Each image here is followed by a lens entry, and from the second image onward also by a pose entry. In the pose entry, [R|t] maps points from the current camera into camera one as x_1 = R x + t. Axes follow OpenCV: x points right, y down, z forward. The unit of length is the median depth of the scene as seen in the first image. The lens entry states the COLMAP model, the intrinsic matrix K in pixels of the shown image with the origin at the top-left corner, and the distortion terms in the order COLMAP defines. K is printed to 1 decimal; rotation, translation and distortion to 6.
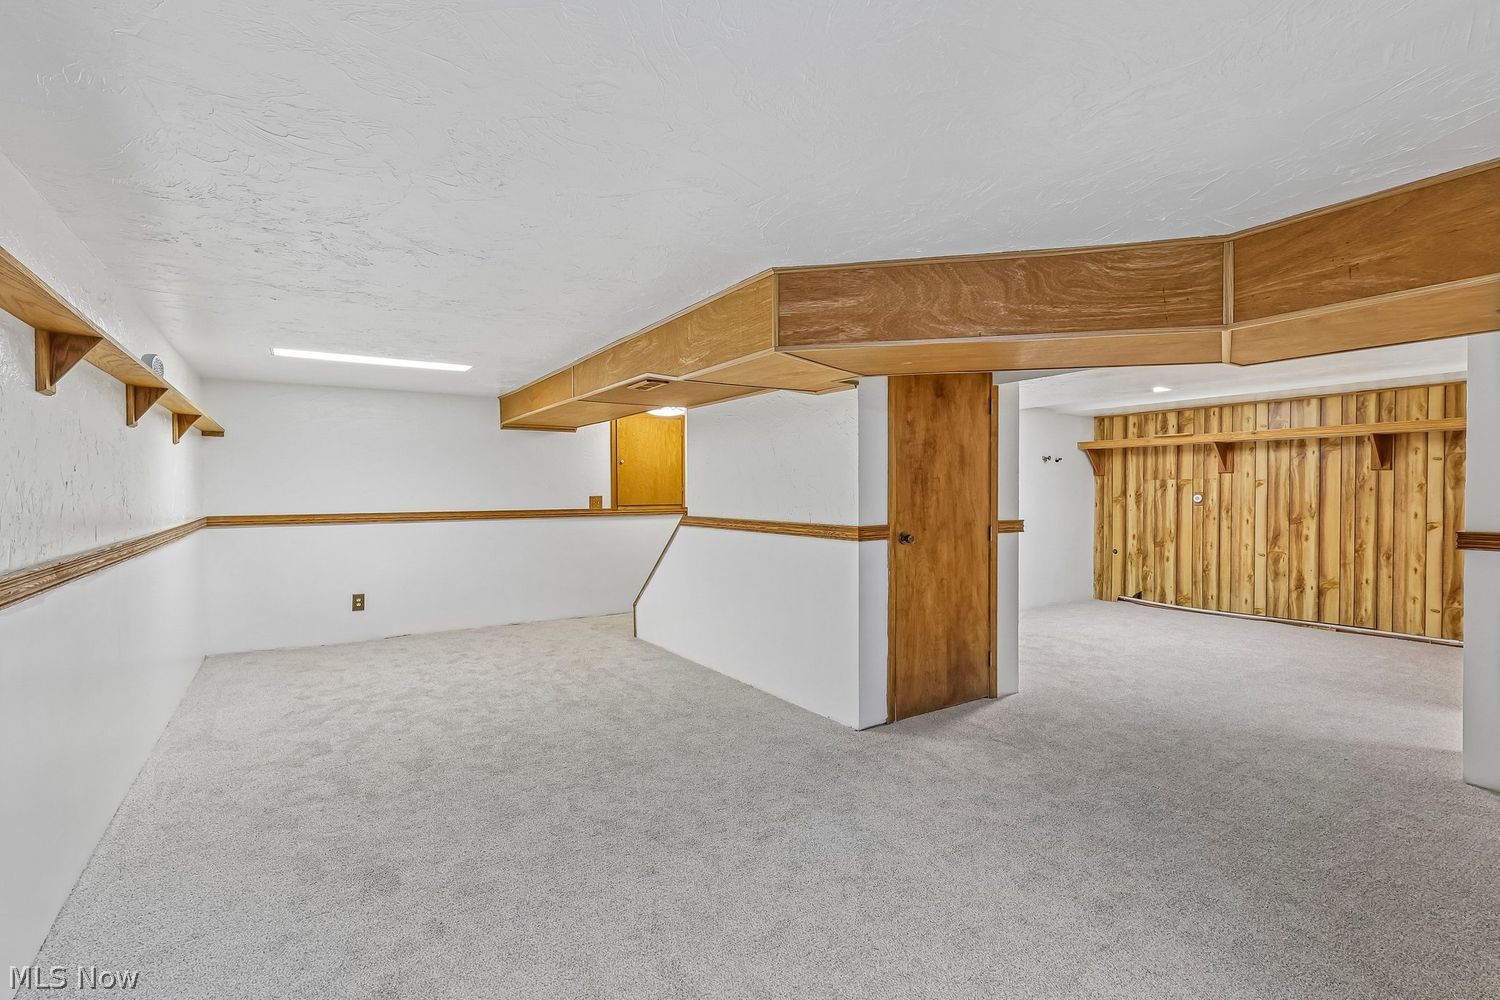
lens RADIAL K [[695.1, 0, 751.6], [0, 695.1, 504.3], [0, 0, 1]] dist [0.000200, 0.000394]
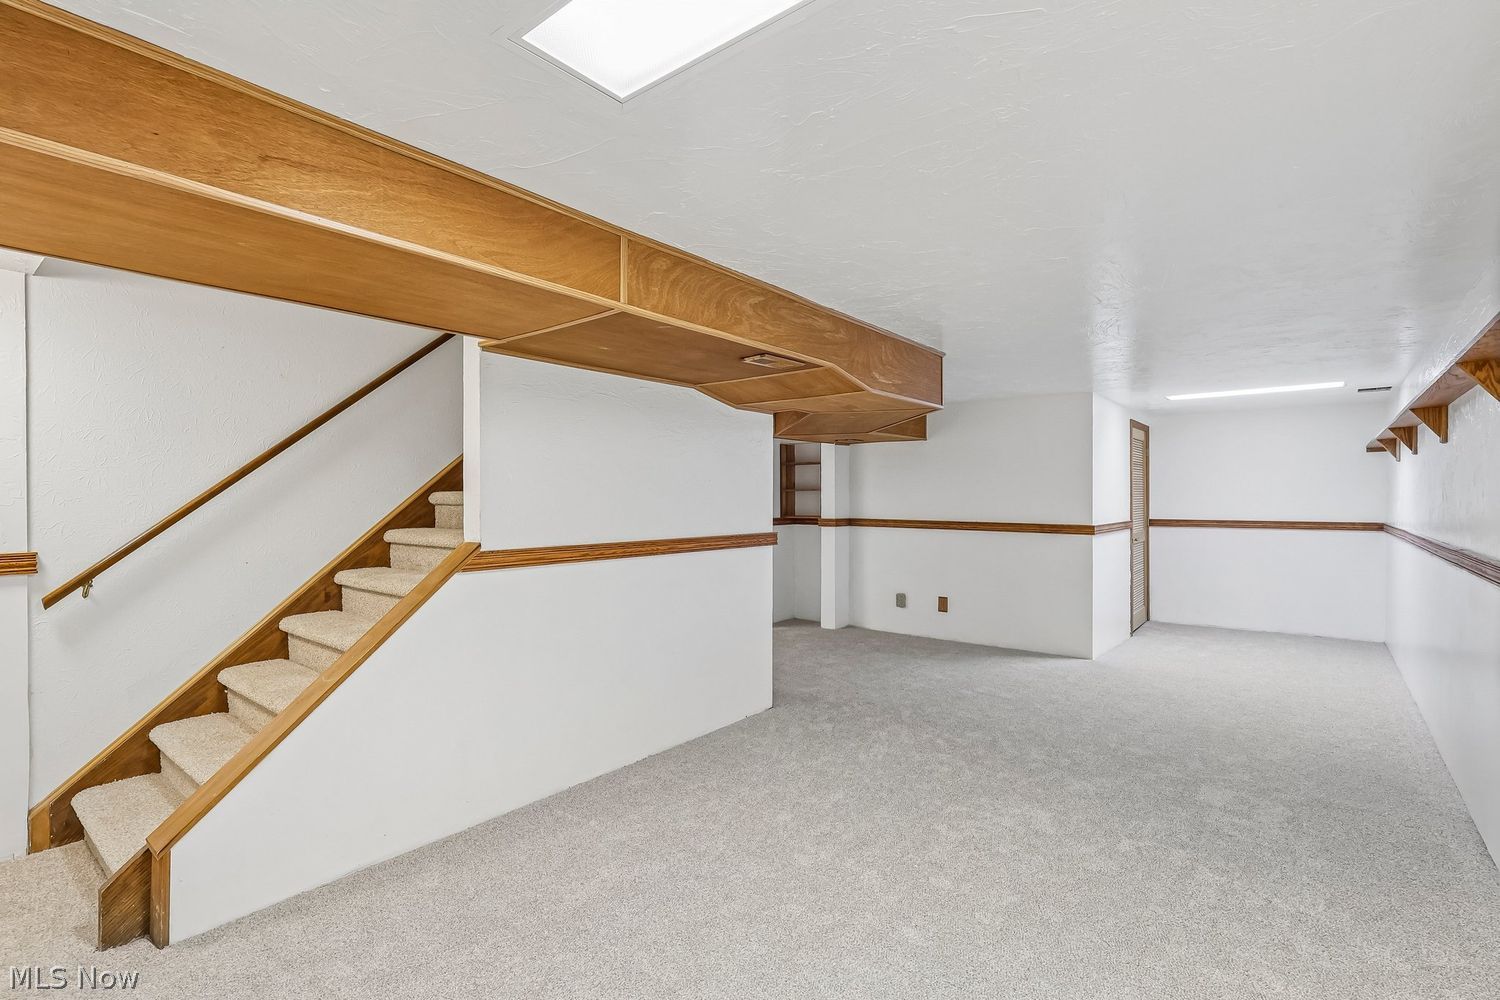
lens RADIAL K [[695.1, 0, 751.6], [0, 695.1, 504.3], [0, 0, 1]] dist [0.000200, 0.000394]
pose [[-0.307862, -0.001538, 0.951430, -0.965410], [0.022481, 0.999708, 0.008890, -0.028470], [-0.951165, 0.024126, -0.307738, 1.419195]]
